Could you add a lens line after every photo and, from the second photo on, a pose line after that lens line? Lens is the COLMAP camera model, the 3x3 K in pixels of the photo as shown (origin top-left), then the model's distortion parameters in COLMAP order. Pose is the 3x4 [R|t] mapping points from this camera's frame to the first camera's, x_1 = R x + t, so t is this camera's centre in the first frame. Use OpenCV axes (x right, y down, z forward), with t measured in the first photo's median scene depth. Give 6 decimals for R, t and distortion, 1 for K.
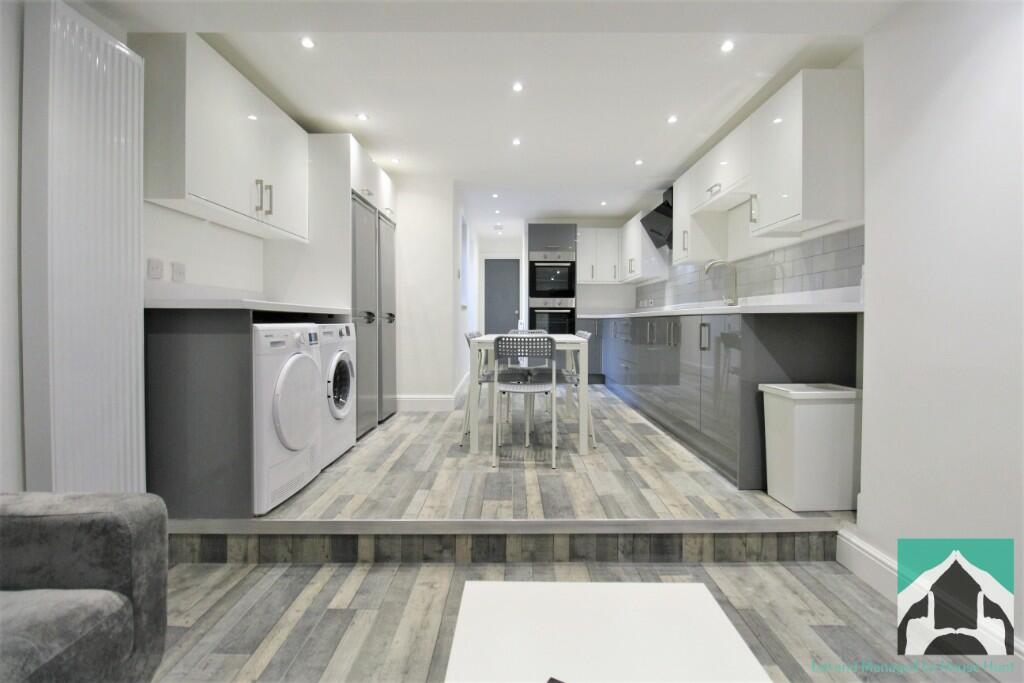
lens RADIAL K [[475.2, 0, 516.6], [0, 475.2, 328.3], [0, 0, 1]] dist [0.001228, -0.013901]
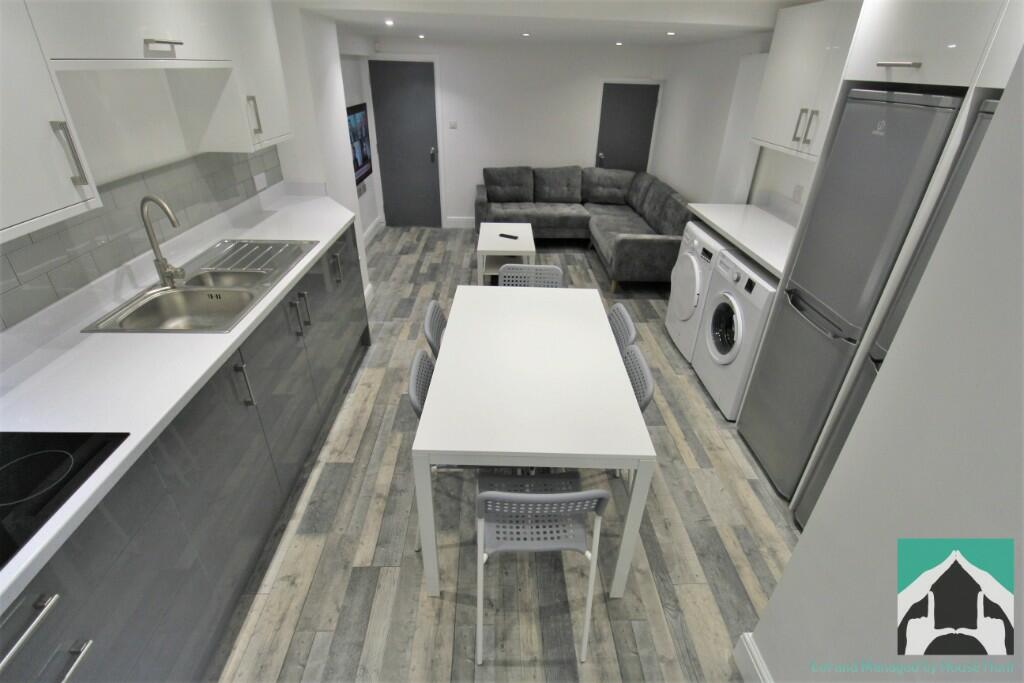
lens RADIAL K [[475.2, 0, 516.6], [0, 475.2, 328.3], [0, 0, 1]] dist [0.001228, -0.013901]
pose [[-0.998979, -0.013231, -0.043206, 0.104058], [-0.032879, 0.868736, 0.494183, -0.424141], [0.030996, 0.495099, -0.868284, 2.287787]]
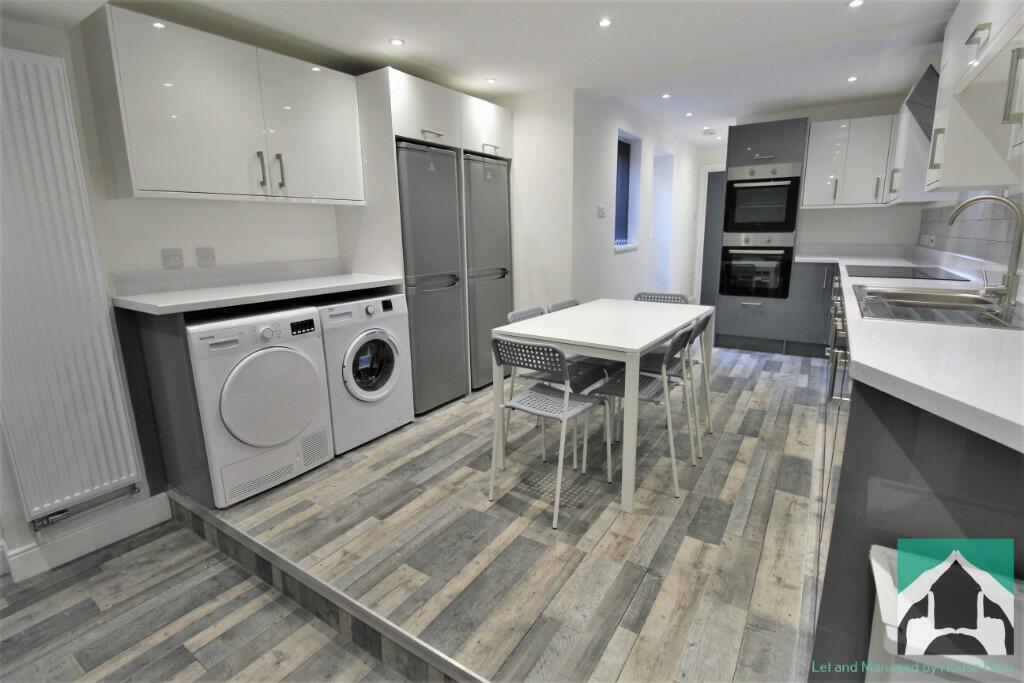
lens RADIAL K [[475.2, 0, 516.6], [0, 475.2, 328.3], [0, 0, 1]] dist [0.001228, -0.013901]
pose [[0.832669, 0.096887, -0.545229, 0.462233], [0.009126, 0.982041, 0.188445, -0.159360], [0.553696, -0.161888, 0.816831, 0.513394]]
